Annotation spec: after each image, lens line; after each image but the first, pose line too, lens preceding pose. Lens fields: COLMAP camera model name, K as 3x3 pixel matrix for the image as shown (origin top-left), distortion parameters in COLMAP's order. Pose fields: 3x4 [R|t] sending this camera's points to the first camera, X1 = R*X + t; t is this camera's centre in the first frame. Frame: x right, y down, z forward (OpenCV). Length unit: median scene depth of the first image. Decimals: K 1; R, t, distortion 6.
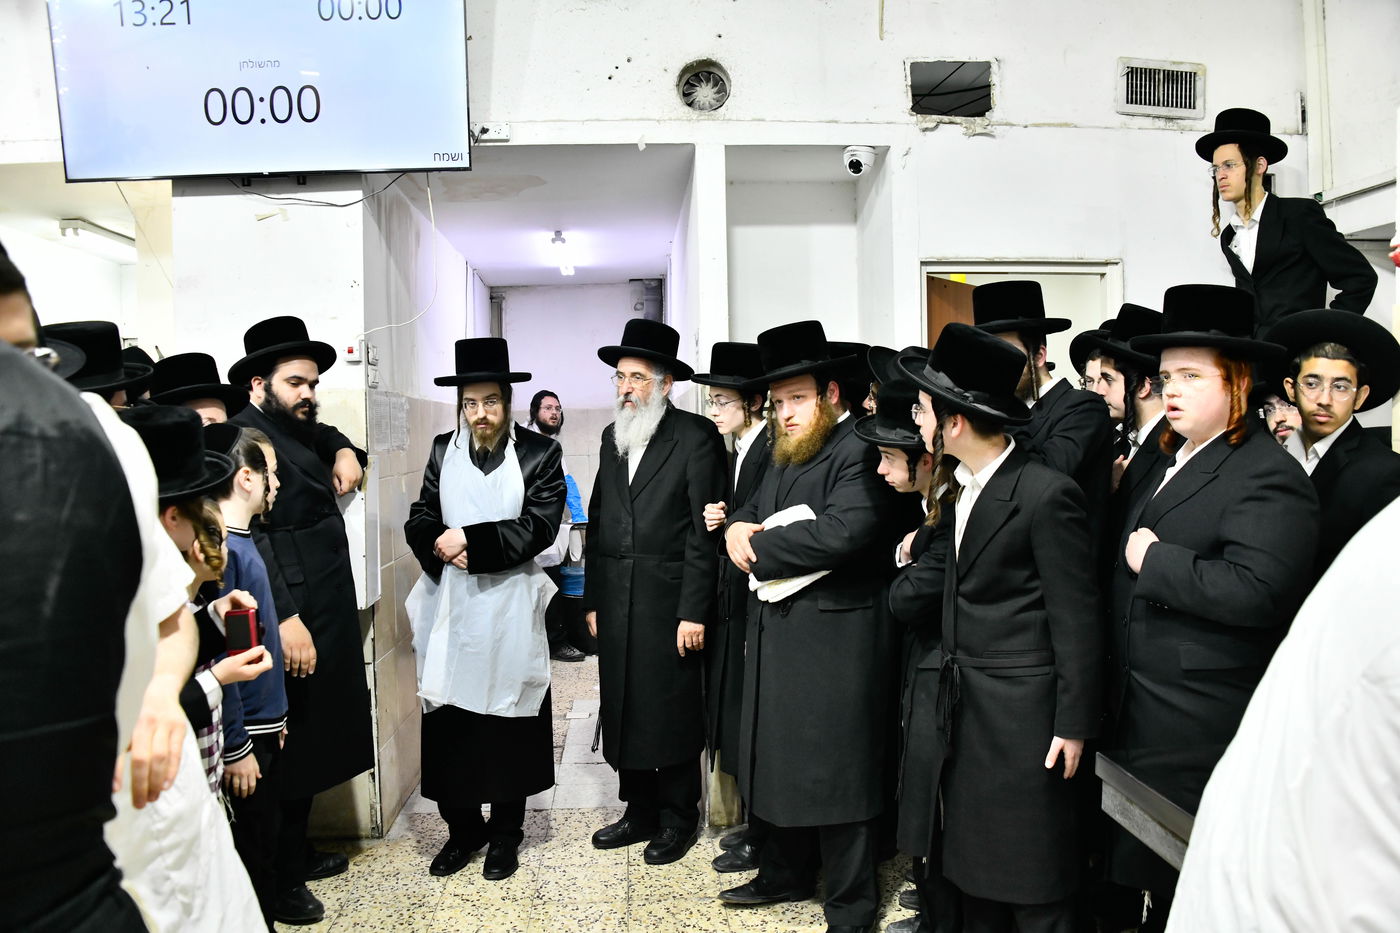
lens RADIAL K [[1112.2, 0, 697.9], [0, 1112.2, 471.8], [0, 0, 1]] dist [-0.156724, 0.078228]
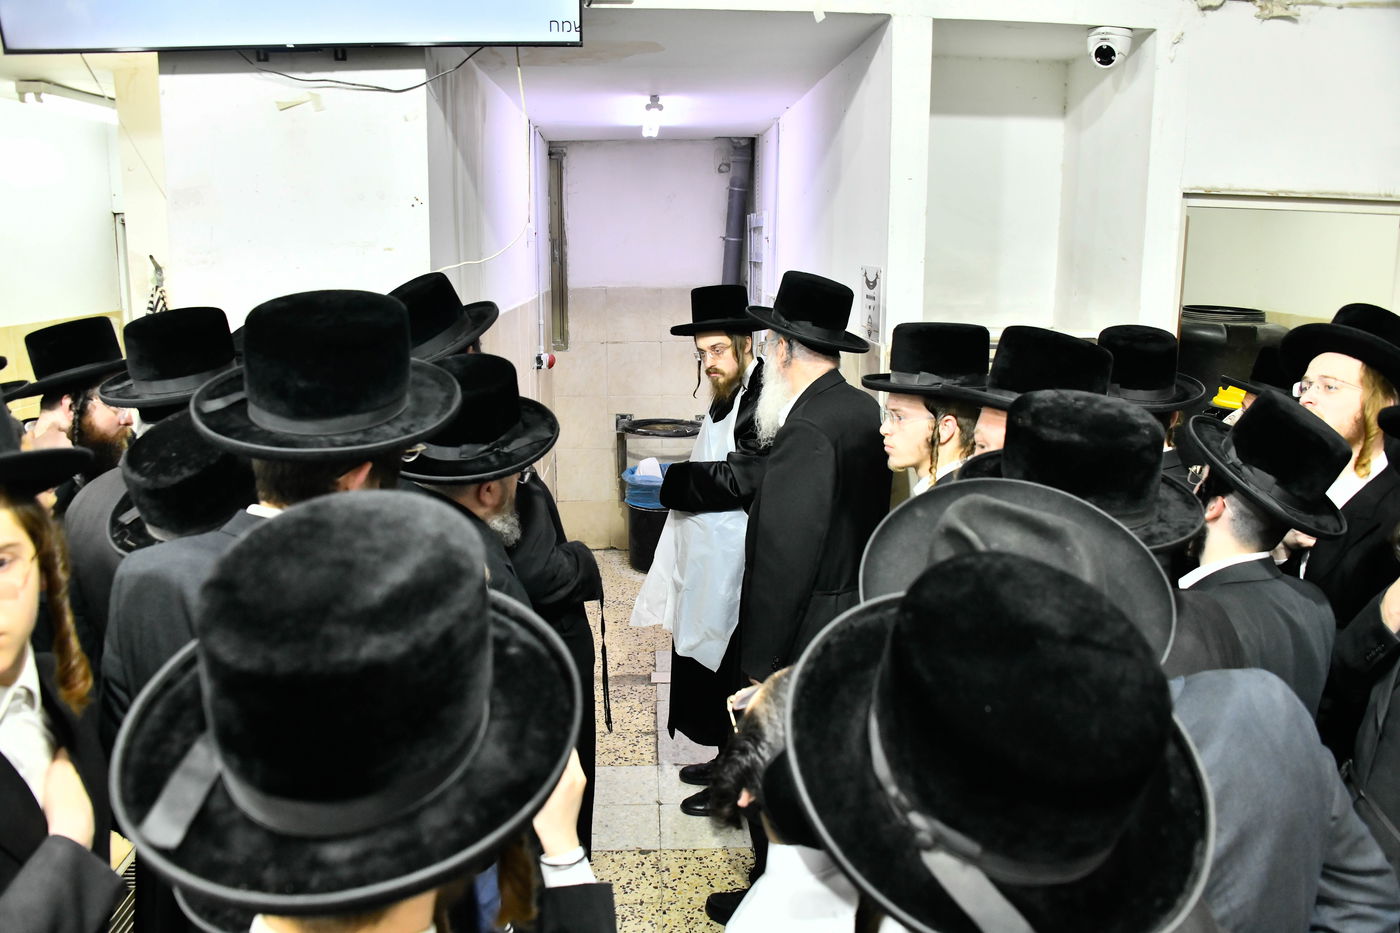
lens RADIAL K [[1112.2, 0, 694.2], [0, 1112.2, 480.6], [0, 0, 1]] dist [-0.156724, 0.078228]
pose [[0.999492, 0.029197, -0.012792, -0.112123], [-0.026473, 0.983844, 0.177060, -0.119730], [0.017754, -0.176631, 0.984117, 0.250421]]
